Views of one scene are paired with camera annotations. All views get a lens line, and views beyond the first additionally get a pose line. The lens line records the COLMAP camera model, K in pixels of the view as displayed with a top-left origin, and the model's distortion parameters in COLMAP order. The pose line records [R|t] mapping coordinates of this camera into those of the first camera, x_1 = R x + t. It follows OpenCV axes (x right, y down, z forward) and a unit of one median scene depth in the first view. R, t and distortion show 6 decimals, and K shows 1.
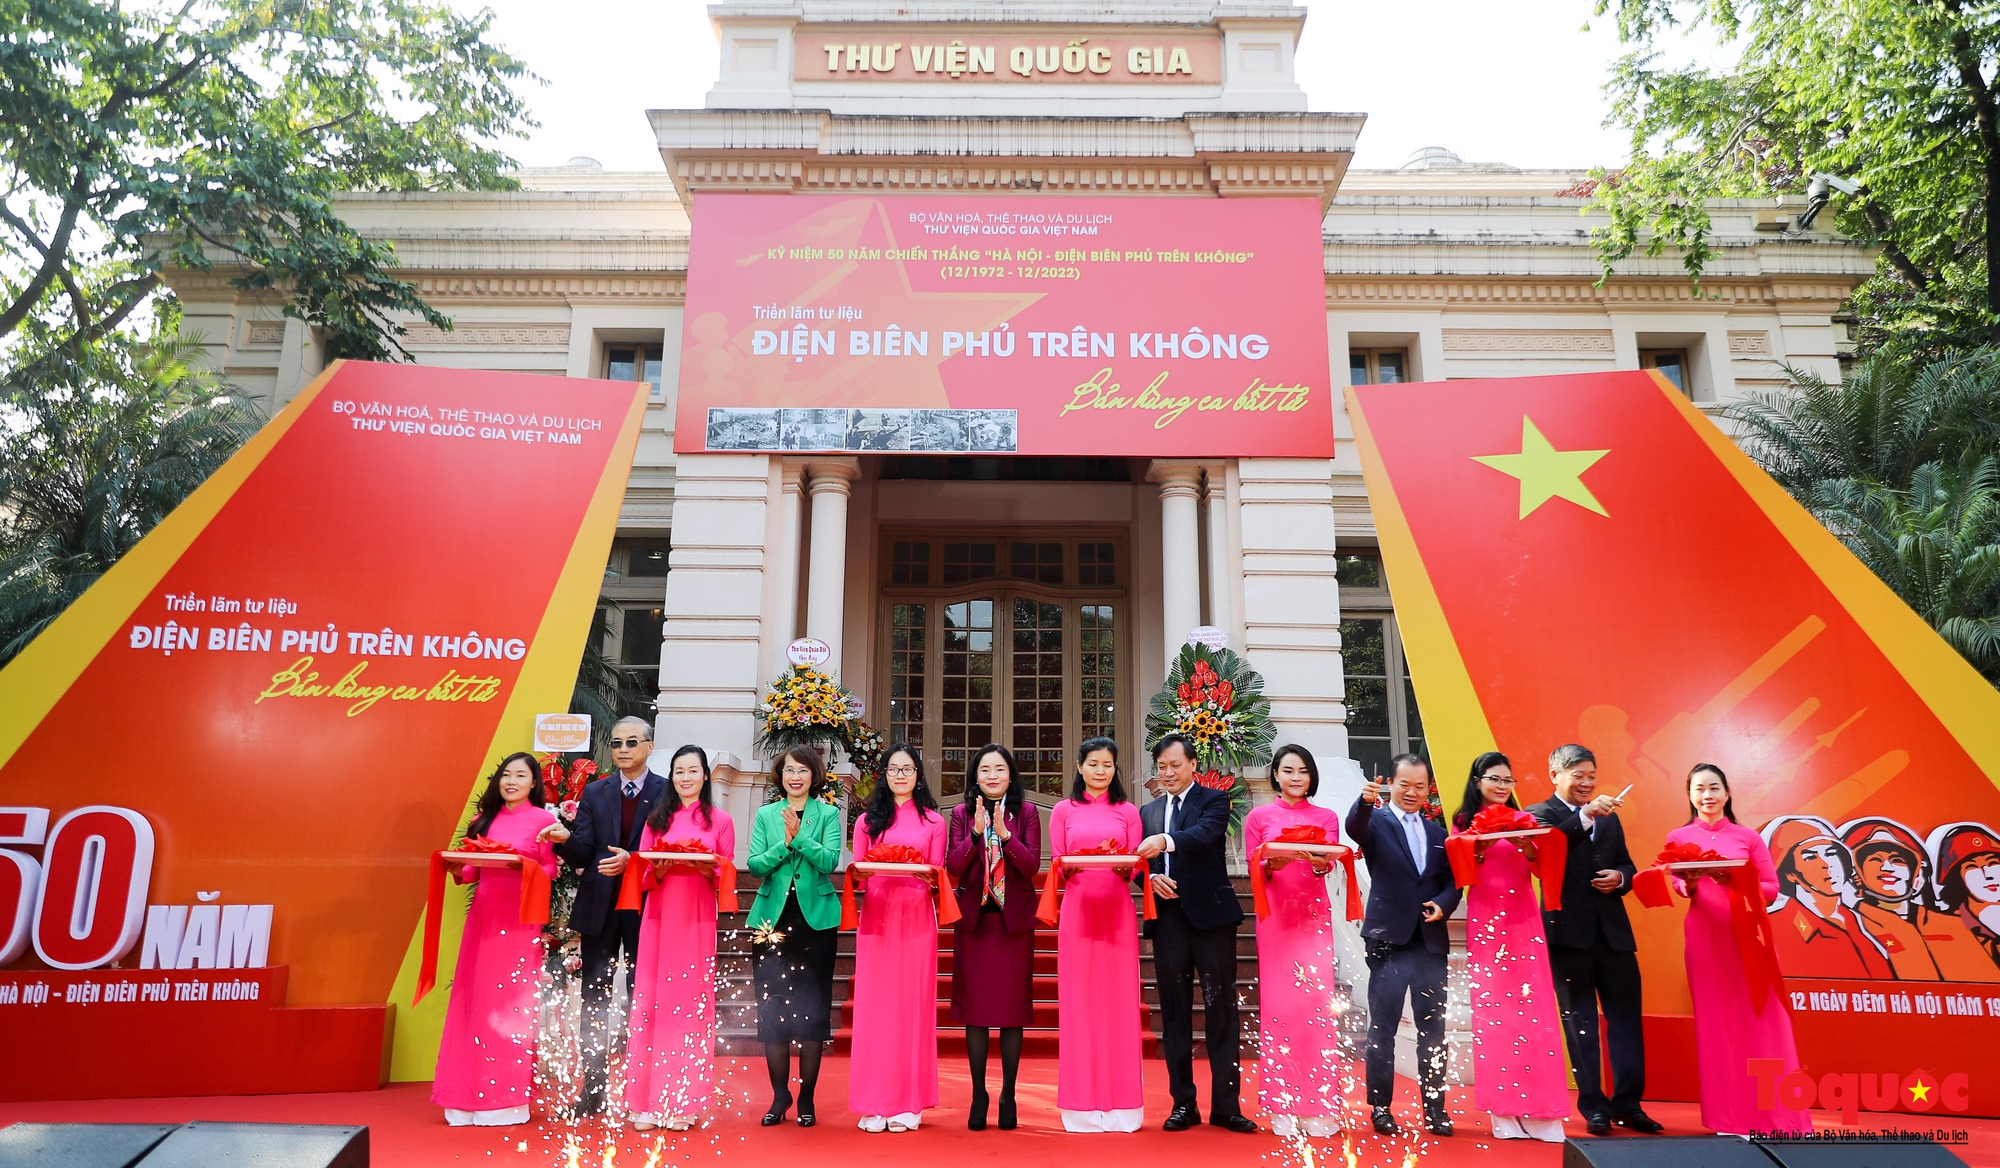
lens RADIAL K [[1405.1, 0, 1000.0], [0, 1405.1, 584.0], [0, 0, 1]] dist [-0.002037, -0.002650]
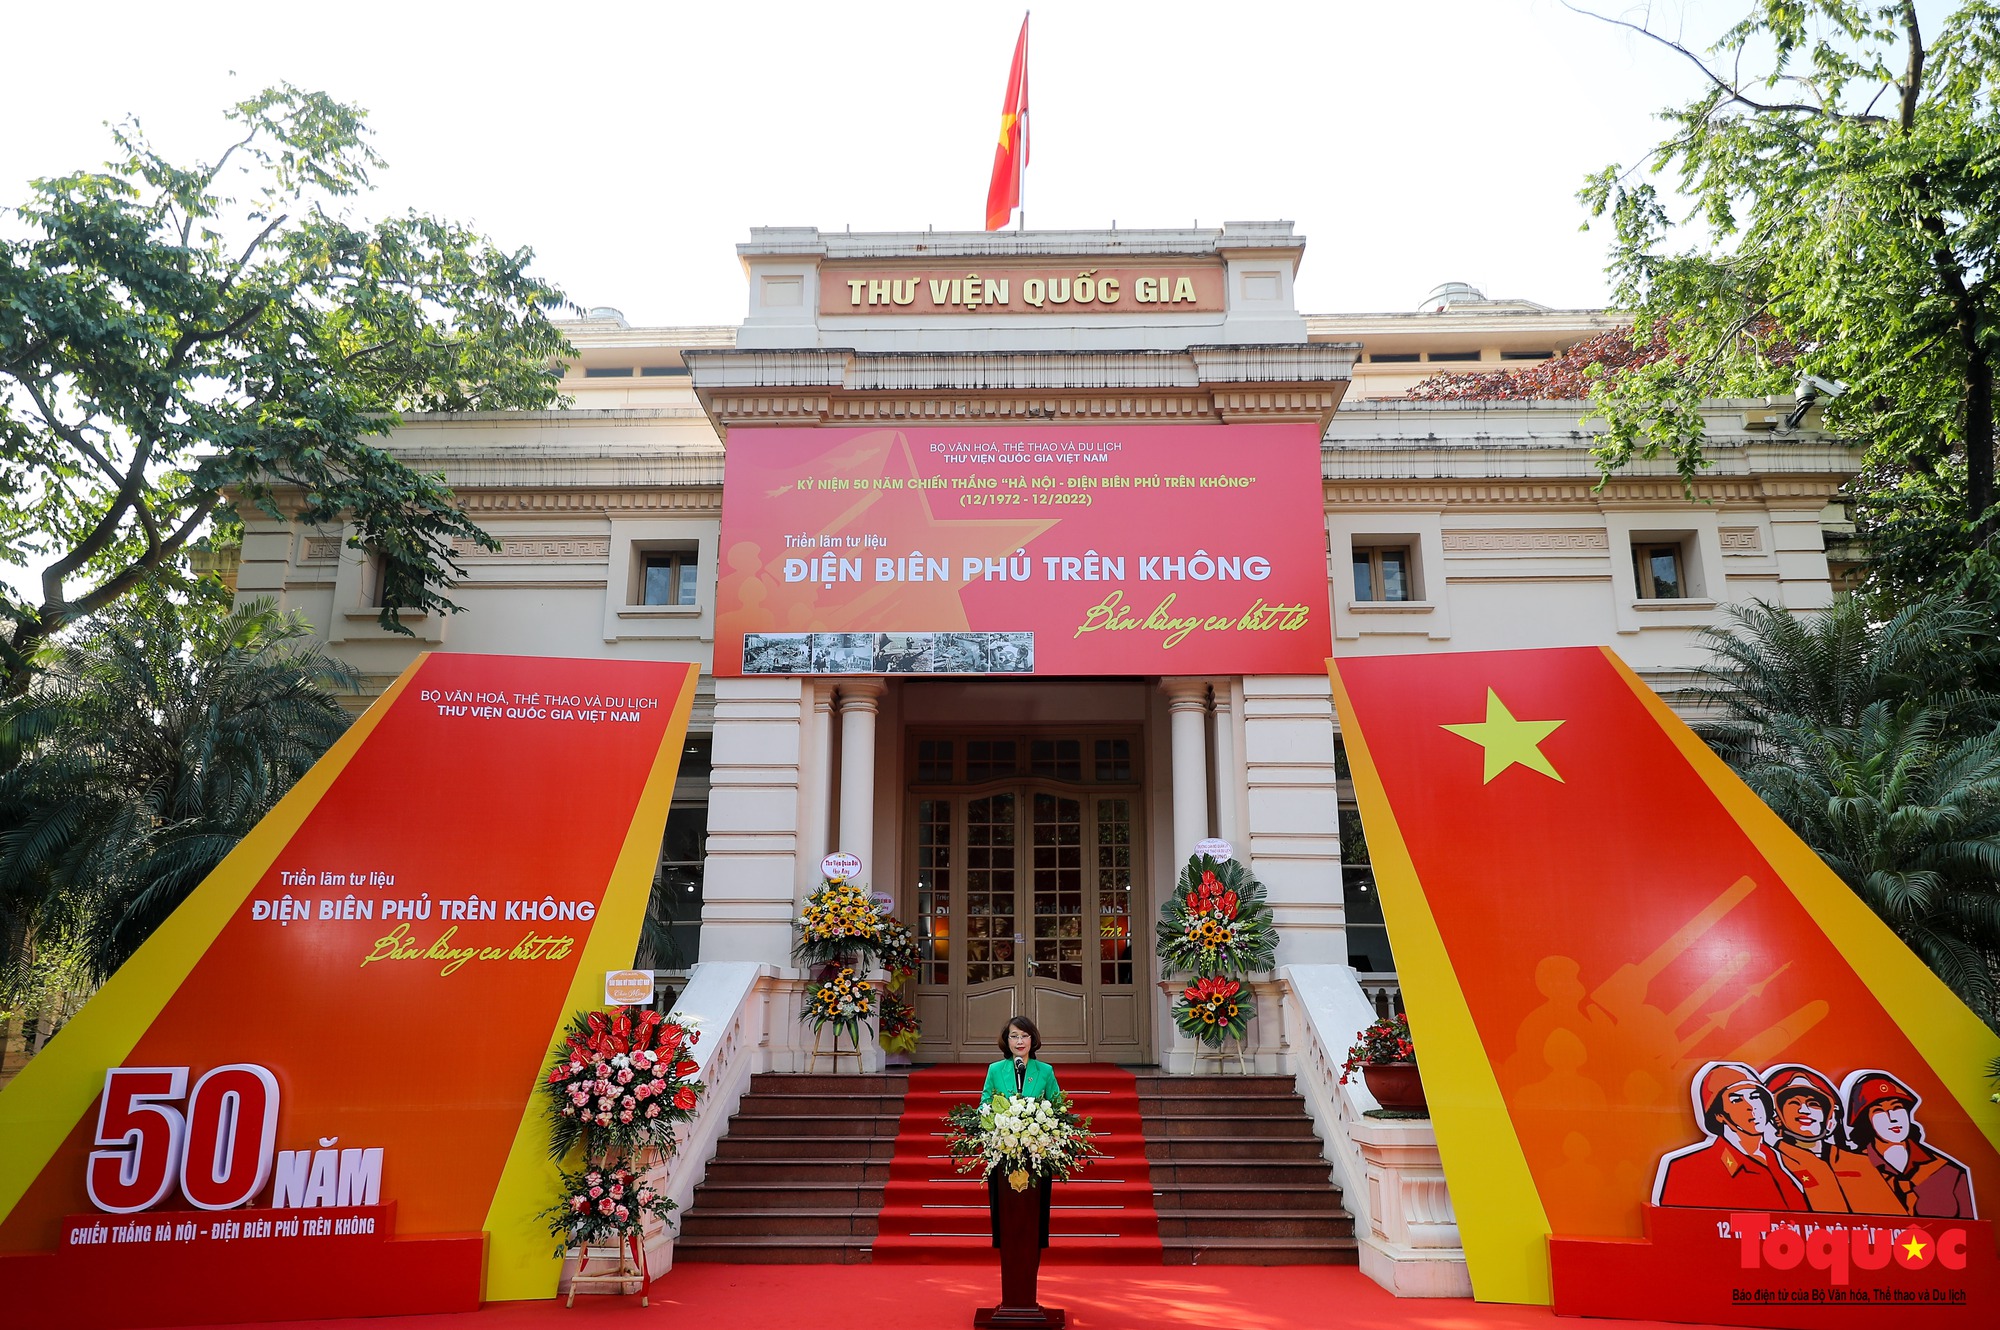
lens RADIAL K [[1491.4, 0, 1000.0], [0, 1491.4, 665.0], [0, 0, 1]] dist [-0.001150, -0.003856]
pose [[0.999724, -0.012237, -0.020048, 0.008954], [0.012440, 0.999873, 0.009998, -0.108384], [0.019923, -0.010244, 0.999749, -0.127246]]
